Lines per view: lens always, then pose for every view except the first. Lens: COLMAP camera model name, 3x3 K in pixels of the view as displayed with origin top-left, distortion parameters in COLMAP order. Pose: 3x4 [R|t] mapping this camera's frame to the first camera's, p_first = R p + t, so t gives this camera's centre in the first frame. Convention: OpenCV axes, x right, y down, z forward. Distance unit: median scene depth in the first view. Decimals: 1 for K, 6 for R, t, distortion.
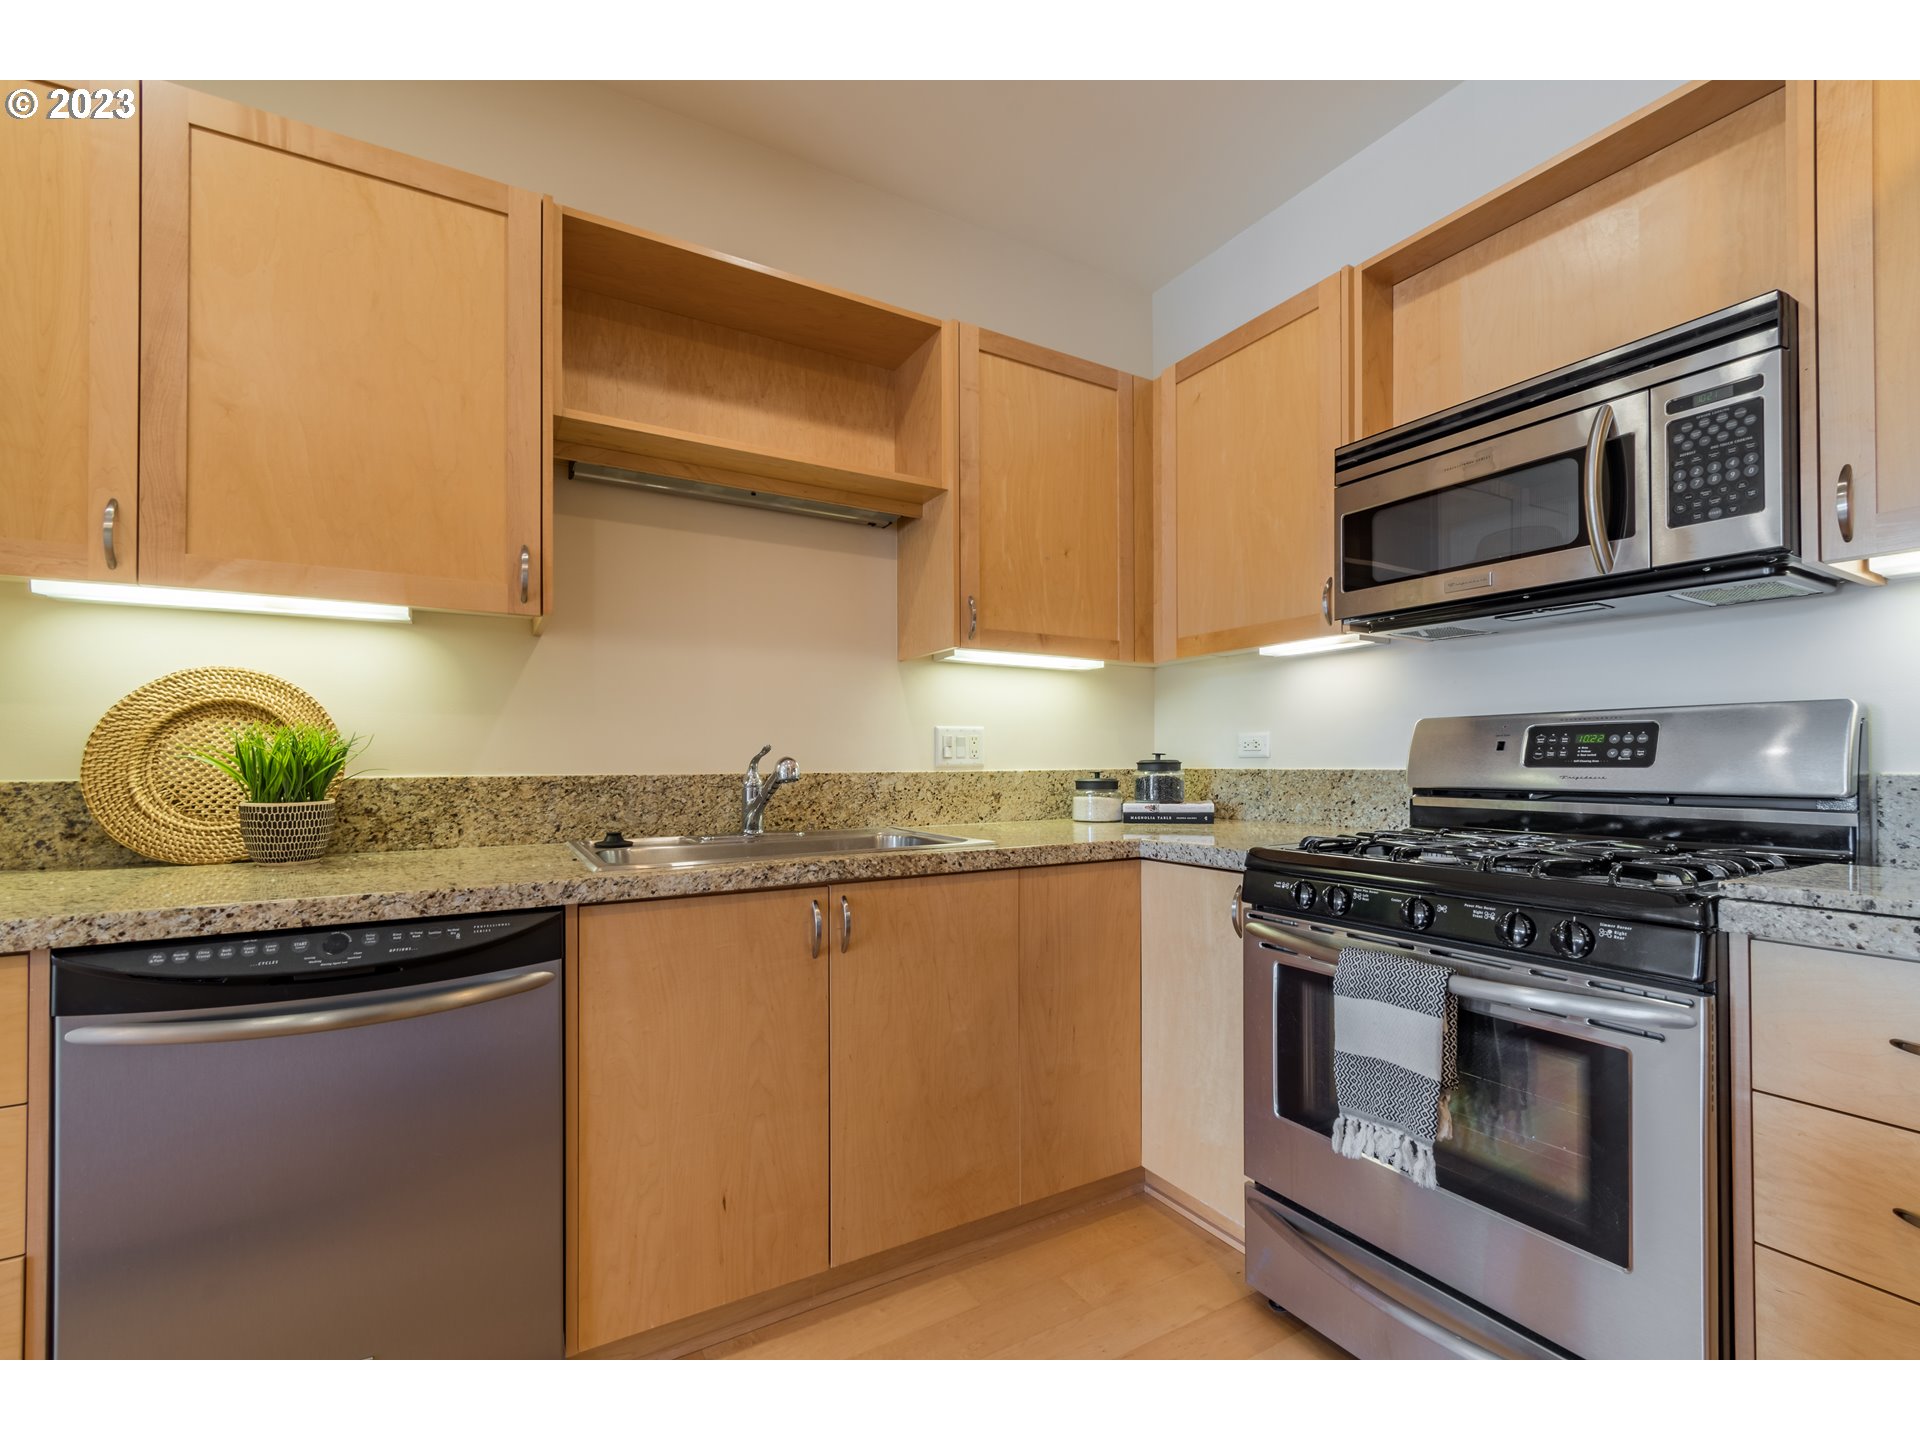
lens RADIAL K [[850.5, 0, 972.7], [0, 850.5, 757.4], [0, 0, 1]] dist [0.002219, -0.000761]
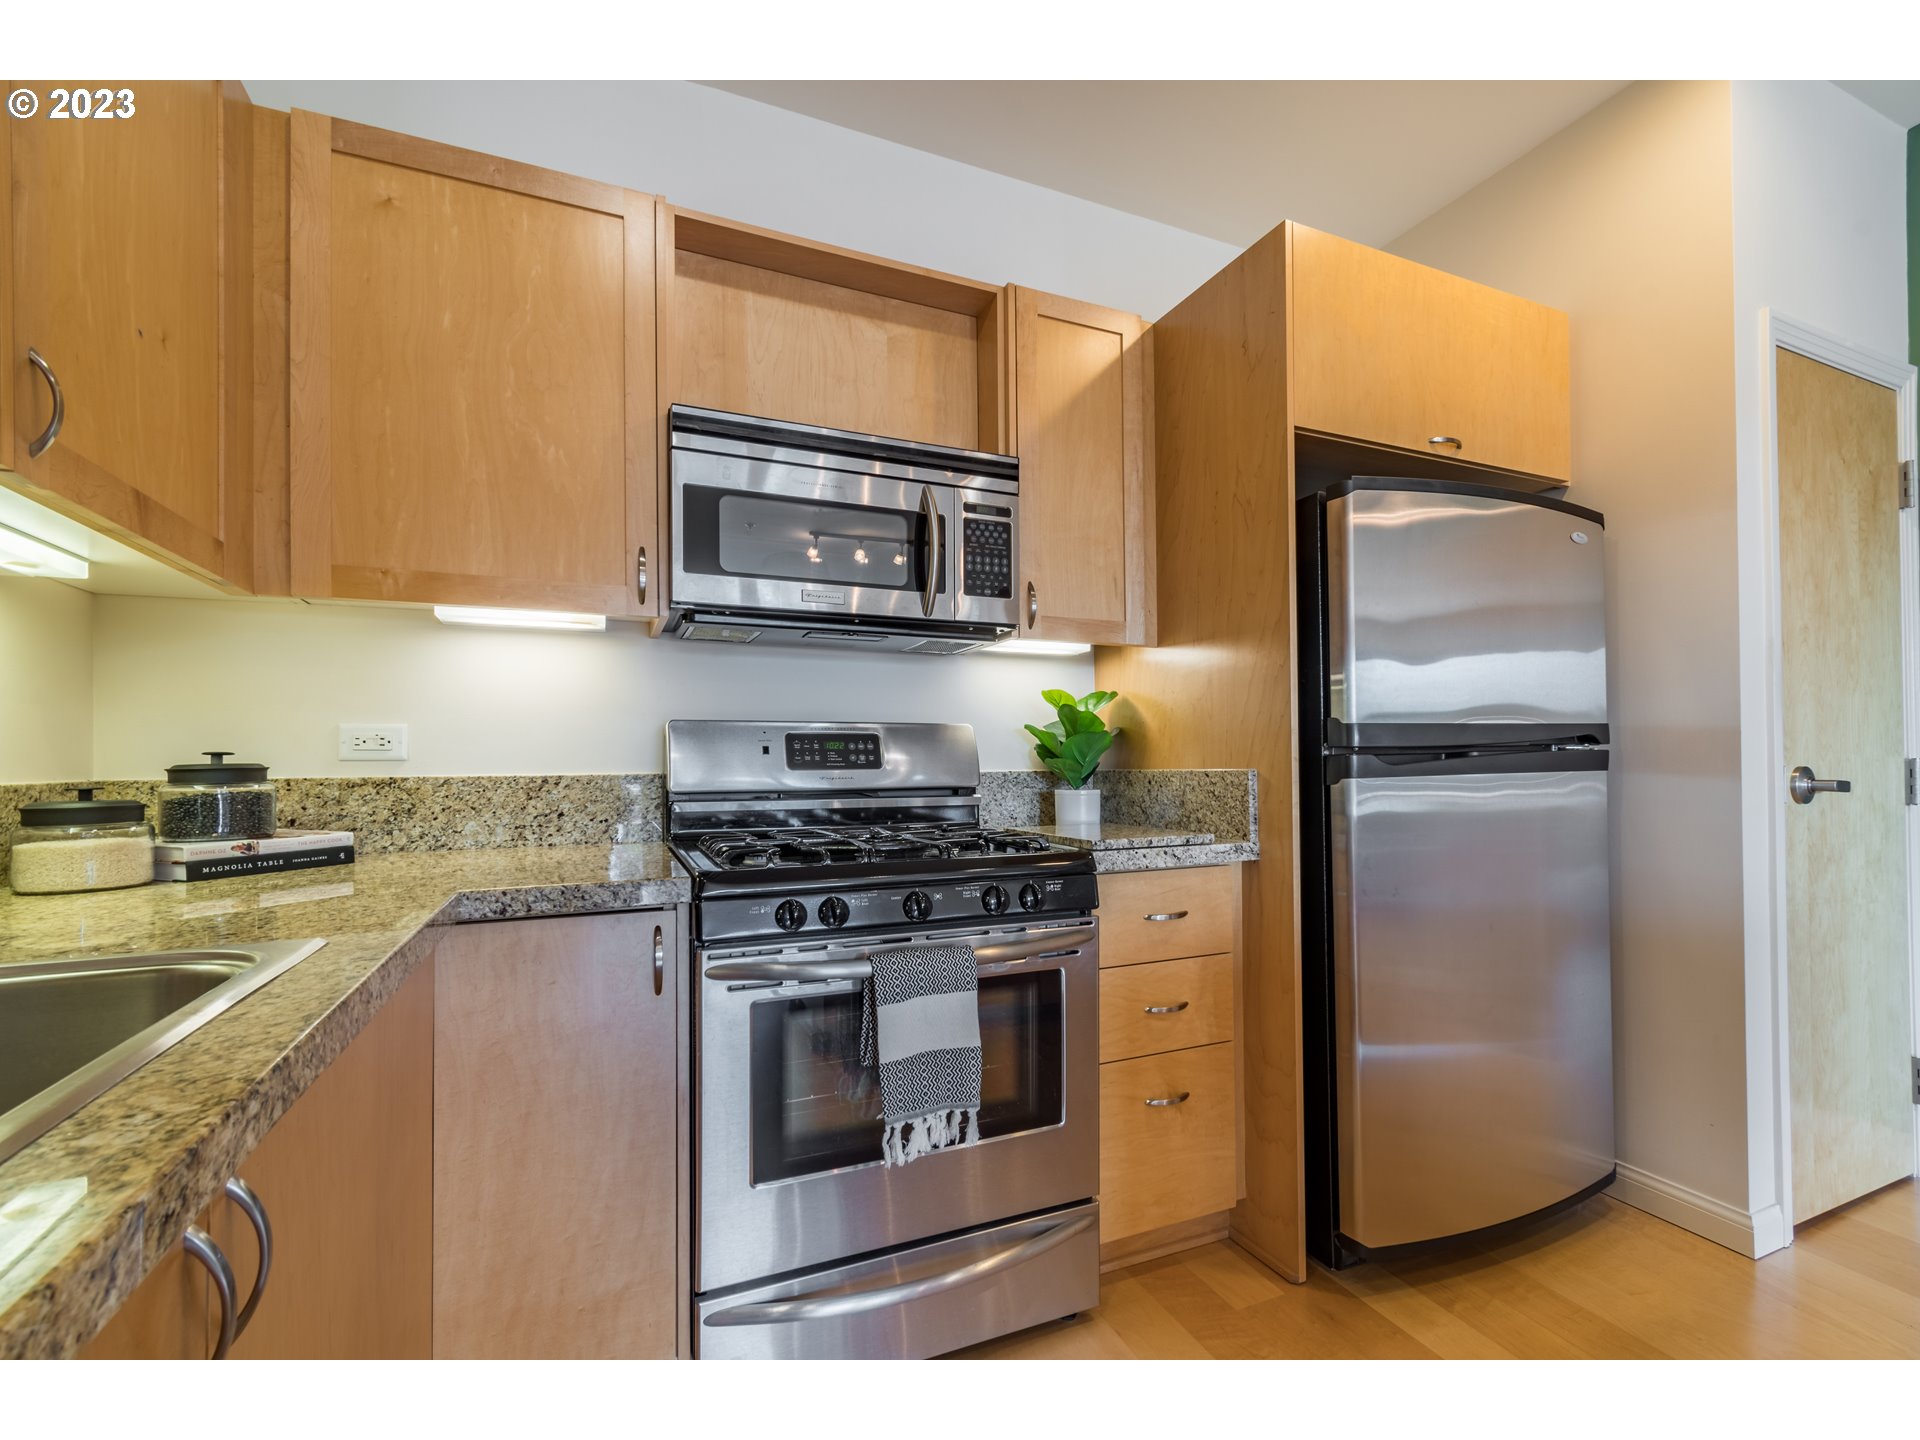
lens RADIAL K [[850.5, 0, 965.9], [0, 850.5, 759.3], [0, 0, 1]] dist [0.002219, -0.000761]
pose [[0.119452, 0.006764, 0.992817, -0.430653], [0.000071, 0.999977, -0.006822, 0.005443], [-0.992840, 0.000885, 0.119448, 0.656968]]
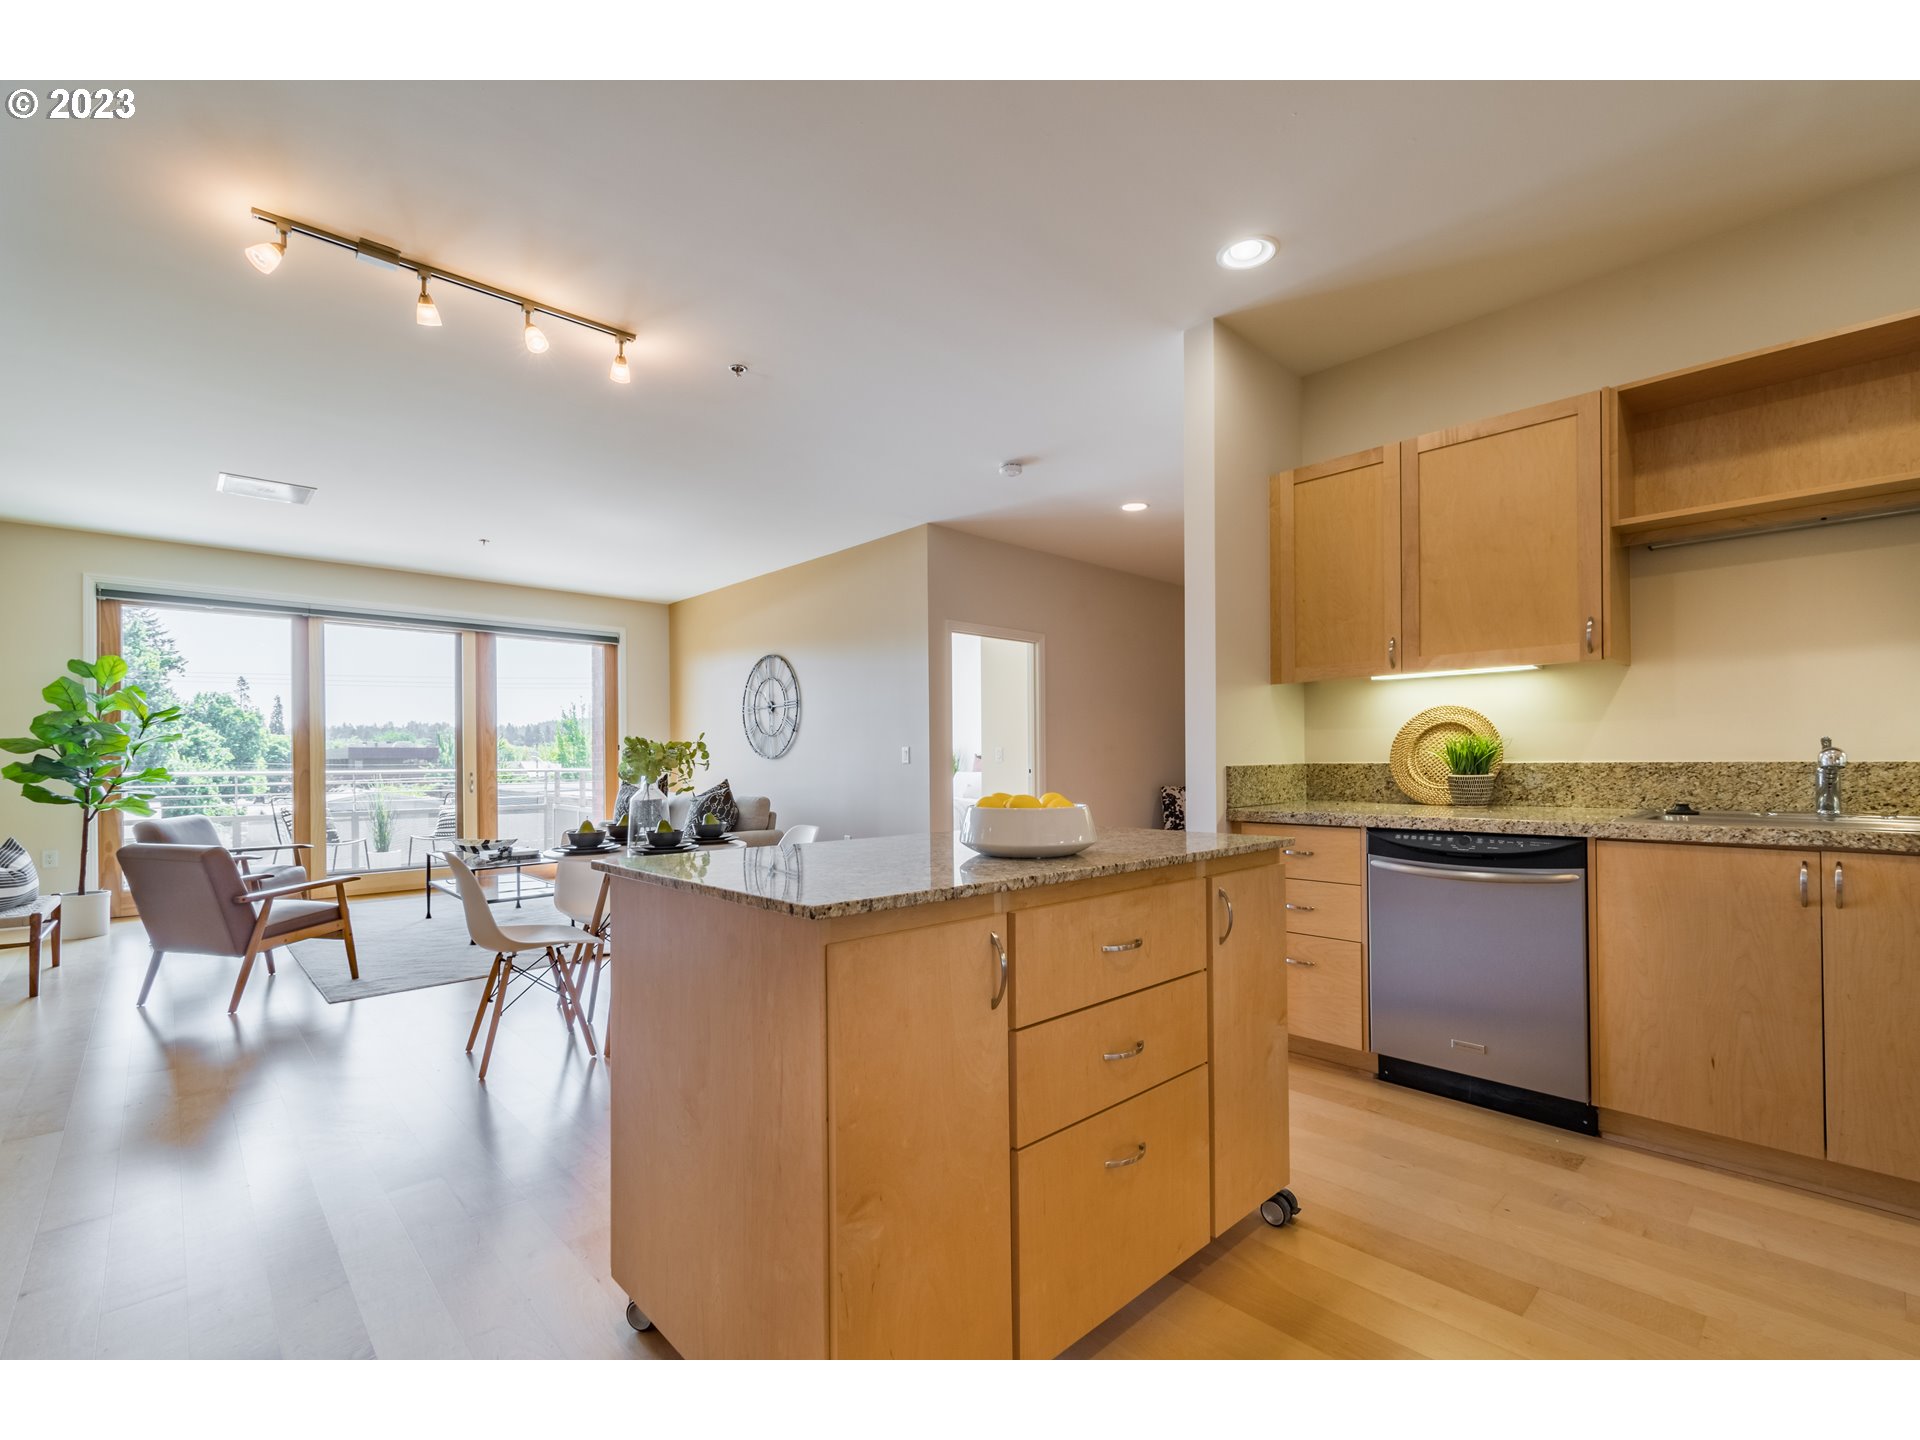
lens RADIAL K [[850.5, 0, 972.0], [0, 850.5, 758.8], [0, 0, 1]] dist [0.002219, -0.000761]
pose [[0.223029, 0.002228, -0.974809, 0.735283], [0.013789, 0.999890, 0.005441, -0.008274], [0.974714, -0.014655, 0.222974, -0.464516]]
